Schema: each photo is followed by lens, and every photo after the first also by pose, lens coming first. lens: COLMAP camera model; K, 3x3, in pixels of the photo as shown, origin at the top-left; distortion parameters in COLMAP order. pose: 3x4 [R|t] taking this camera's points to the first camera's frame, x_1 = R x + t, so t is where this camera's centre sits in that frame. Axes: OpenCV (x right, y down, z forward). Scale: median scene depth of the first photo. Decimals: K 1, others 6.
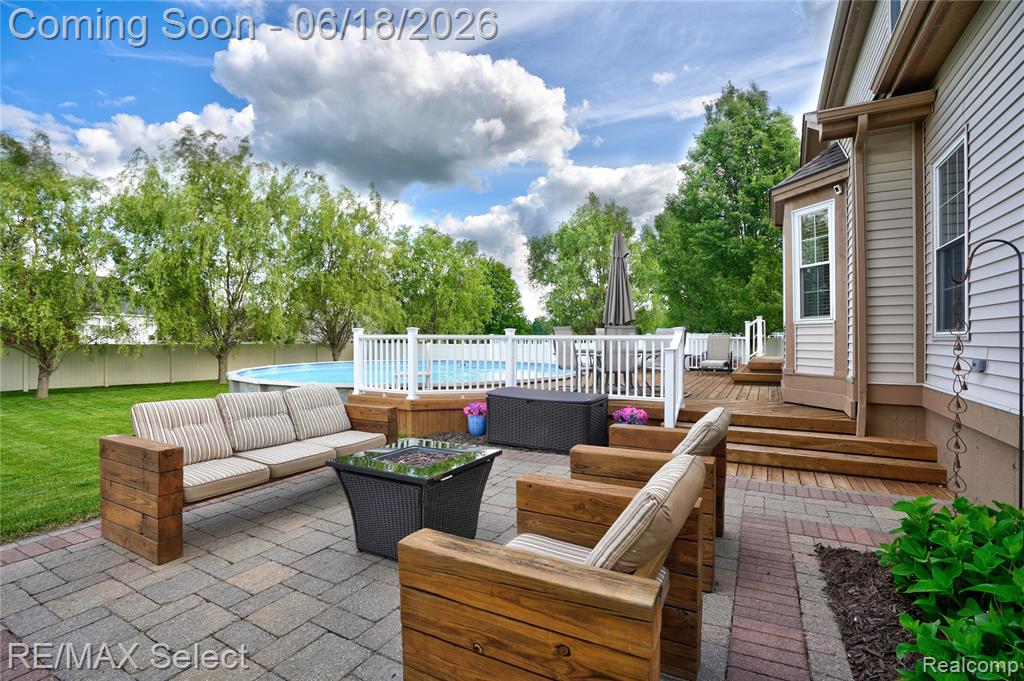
lens RADIAL K [[472.3, 0, 514.4], [0, 472.3, 338.0], [0, 0, 1]] dist [-0.029989, 0.001613]
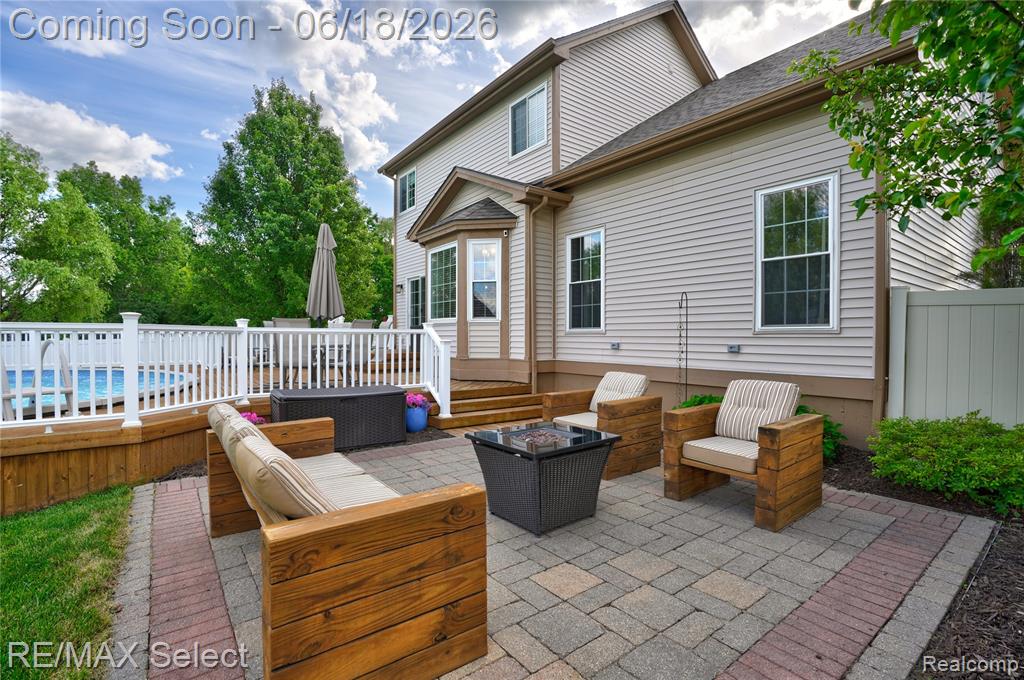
lens RADIAL K [[472.3, 0, 514.3], [0, 472.3, 341.0], [0, 0, 1]] dist [-0.029989, 0.001613]
pose [[0.416728, -0.013157, 0.908936, -0.574220], [-0.003720, 0.999862, 0.016178, 0.002786], [-0.909024, -0.010124, 0.416621, 0.274777]]
